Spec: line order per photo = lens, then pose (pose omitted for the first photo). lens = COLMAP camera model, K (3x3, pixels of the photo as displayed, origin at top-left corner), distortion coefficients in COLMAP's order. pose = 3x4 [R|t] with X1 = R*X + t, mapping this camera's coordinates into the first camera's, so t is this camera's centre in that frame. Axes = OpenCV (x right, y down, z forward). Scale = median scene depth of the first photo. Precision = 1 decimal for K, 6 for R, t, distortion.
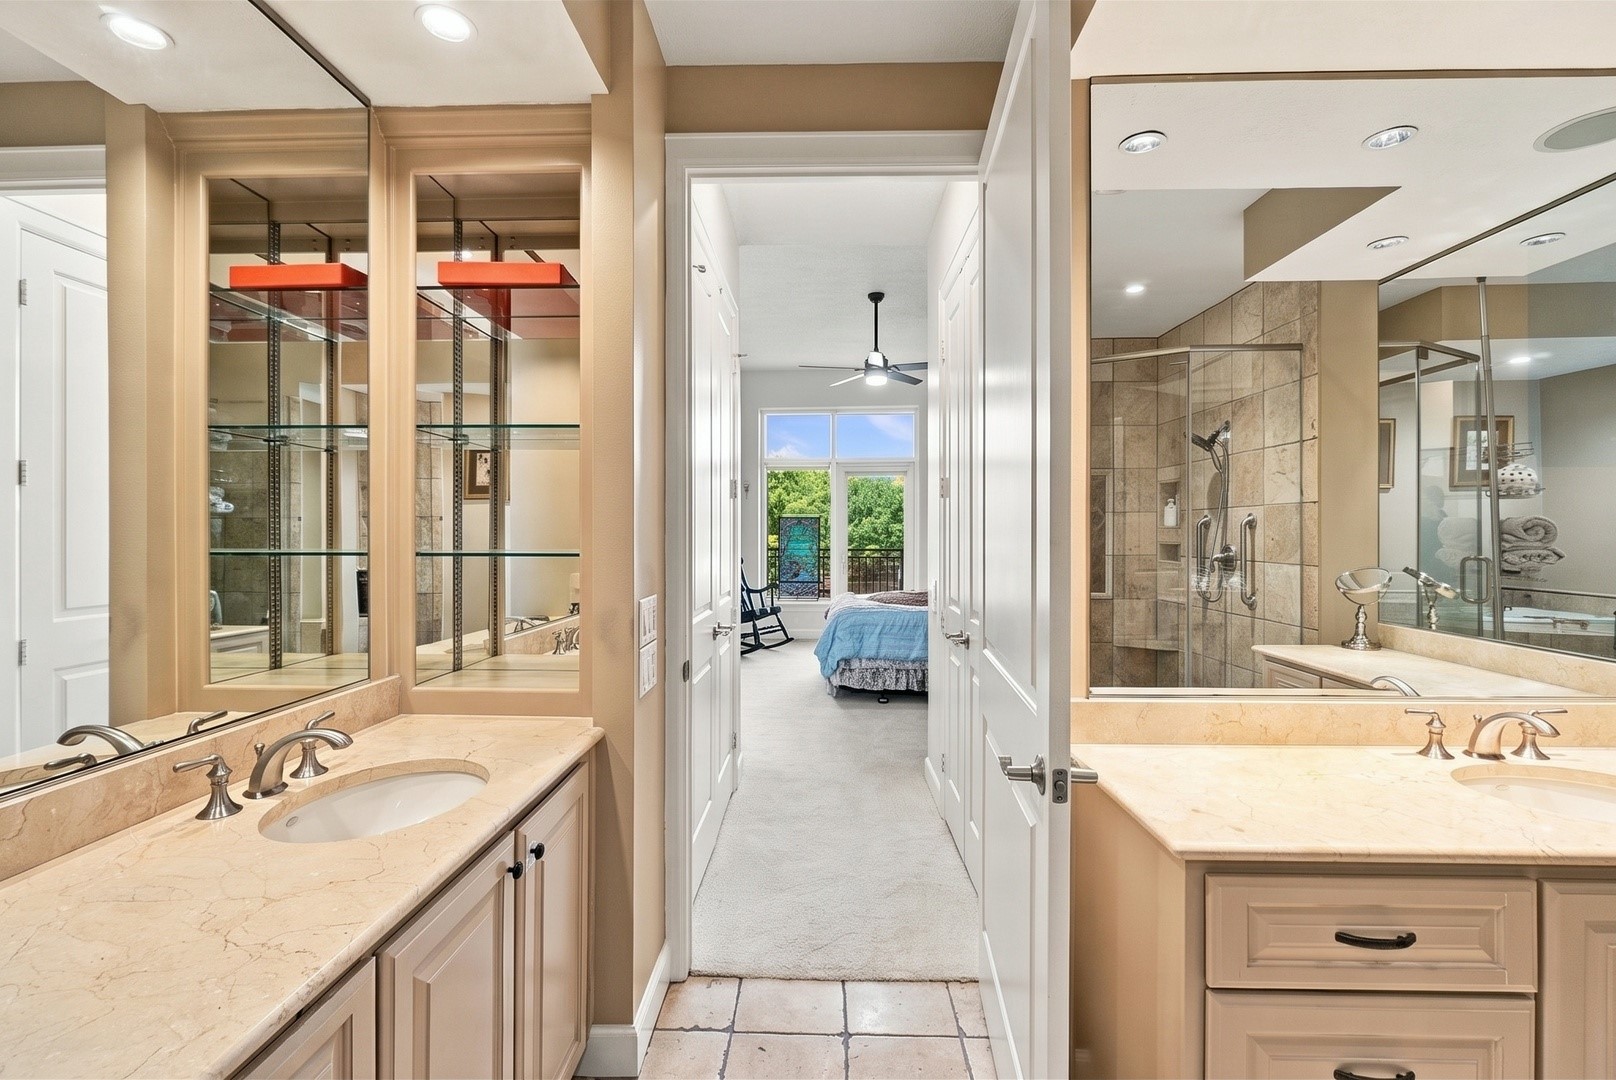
lens RADIAL K [[718.1, 0, 810.3], [0, 718.1, 532.3], [0, 0, 1]] dist [-0.001248, 0.000246]
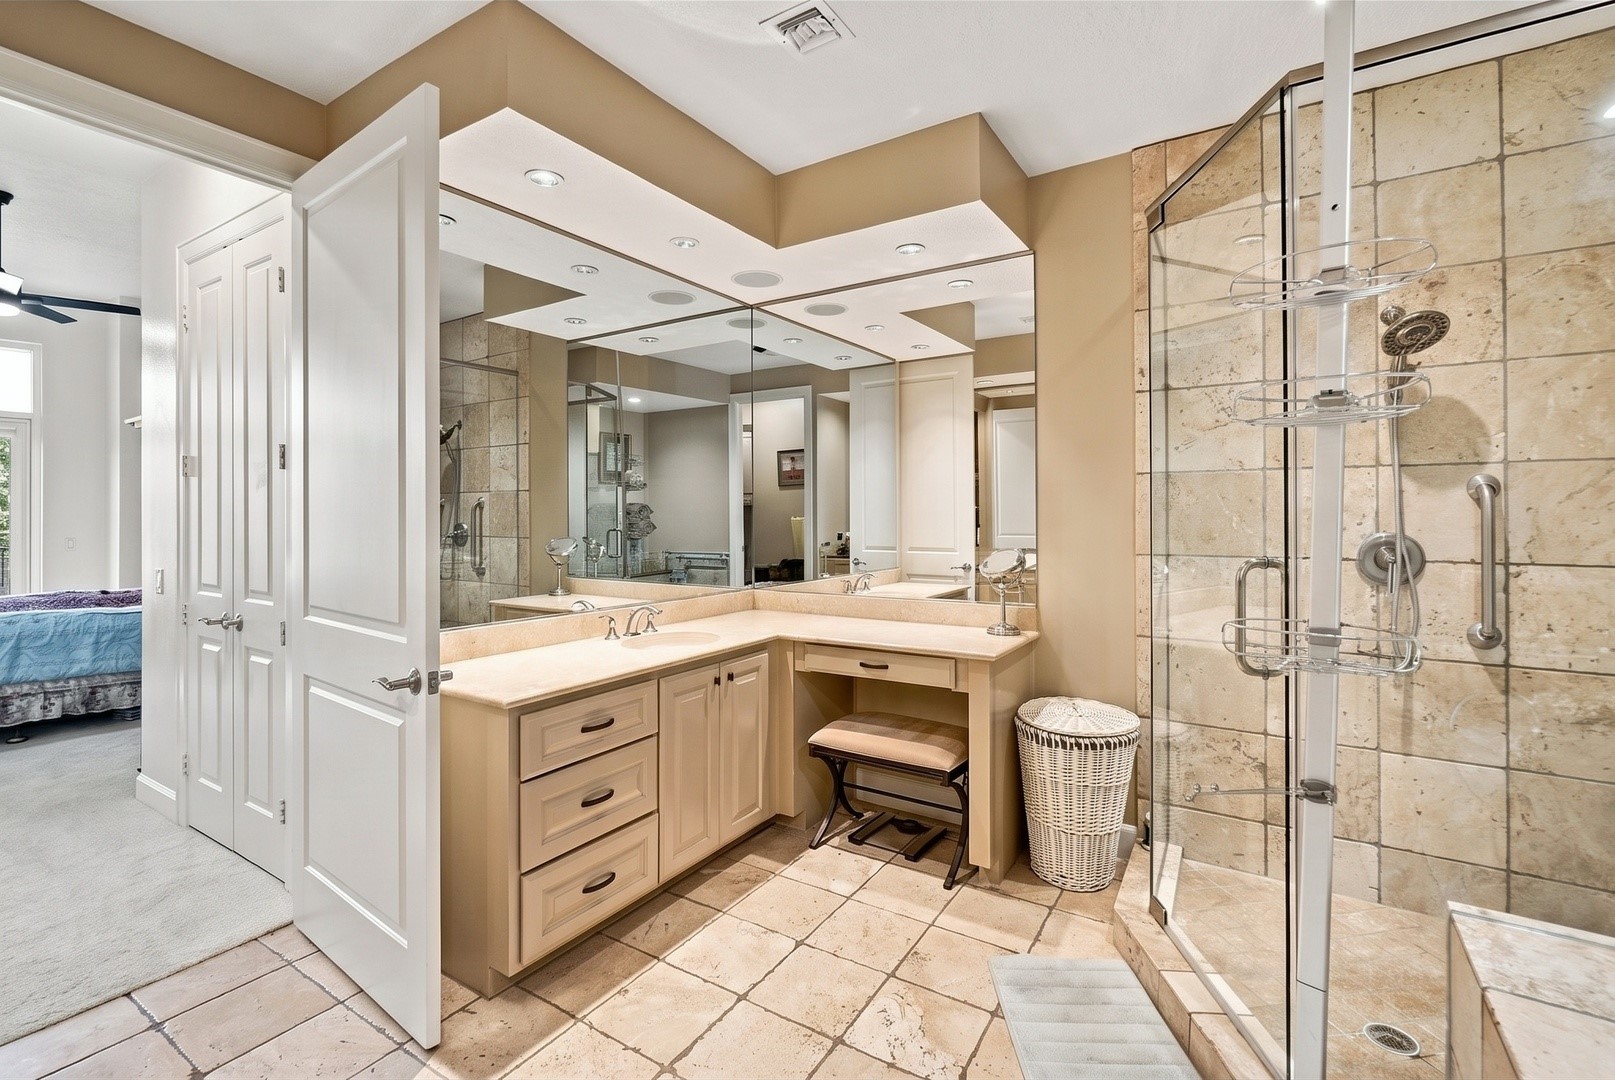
lens RADIAL K [[711.2, 0, 804.0], [0, 711.2, 520.4], [0, 0, 1]] dist [-0.003503, -0.000095]
pose [[0.521870, -0.011797, 0.852943, -0.151094], [0.003236, 0.999925, 0.011850, -0.000009], [-0.853019, -0.003424, 0.521869, -0.127931]]
